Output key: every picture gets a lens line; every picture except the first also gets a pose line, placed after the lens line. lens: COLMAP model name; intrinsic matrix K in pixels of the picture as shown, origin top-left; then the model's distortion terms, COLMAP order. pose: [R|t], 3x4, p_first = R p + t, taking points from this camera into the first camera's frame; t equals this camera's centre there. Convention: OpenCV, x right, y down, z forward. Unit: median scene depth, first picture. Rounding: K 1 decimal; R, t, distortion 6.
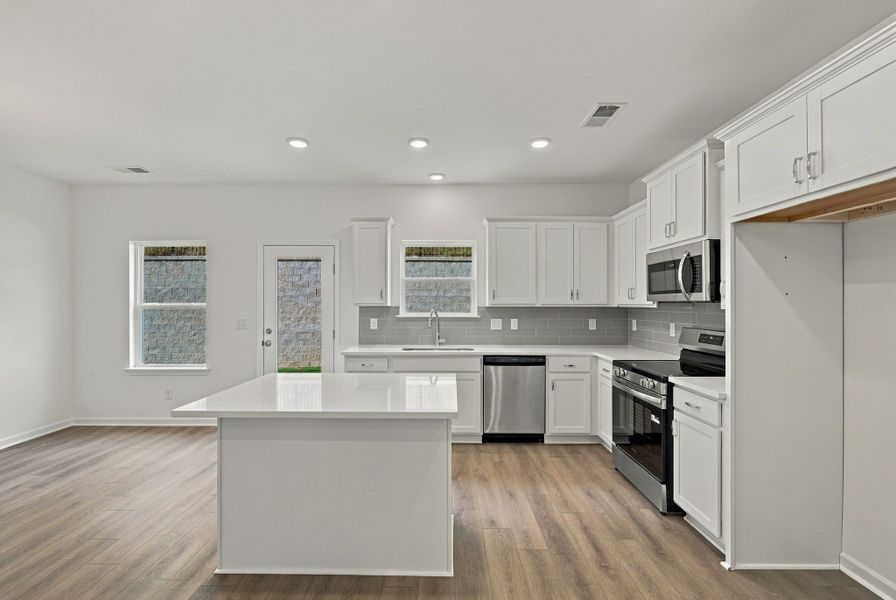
lens RADIAL K [[381.0, 0, 442.6], [0, 381.0, 302.9], [0, 0, 1]] dist [0.000063, 0.000262]
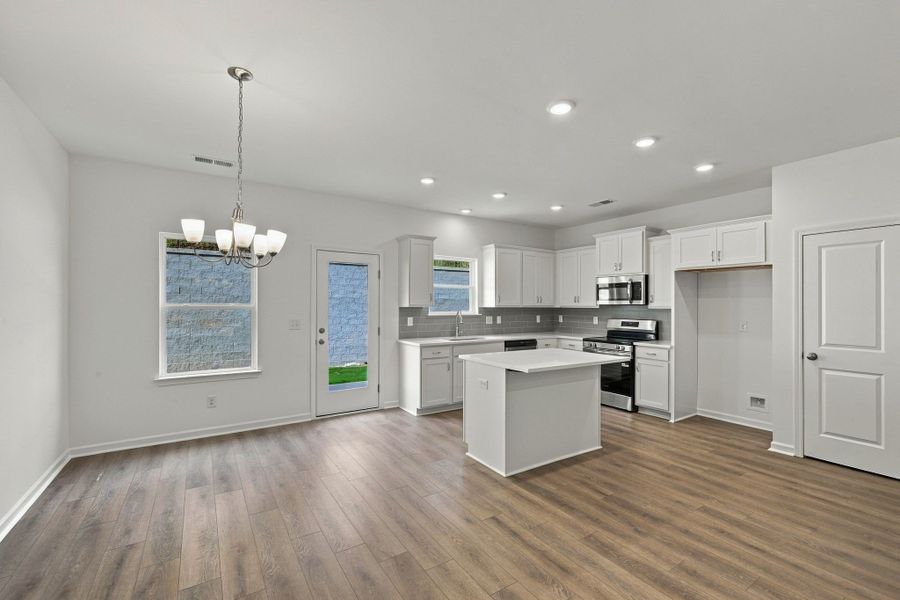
lens RADIAL K [[382.7, 0, 444.5], [0, 382.7, 301.9], [0, 0, 1]] dist [0.000063, 0.000262]
pose [[0.841153, 0.007687, 0.540743, -0.914525], [-0.004680, 0.999965, -0.006935, 0.000271], [-0.540777, 0.003302, 0.841159, -0.104823]]
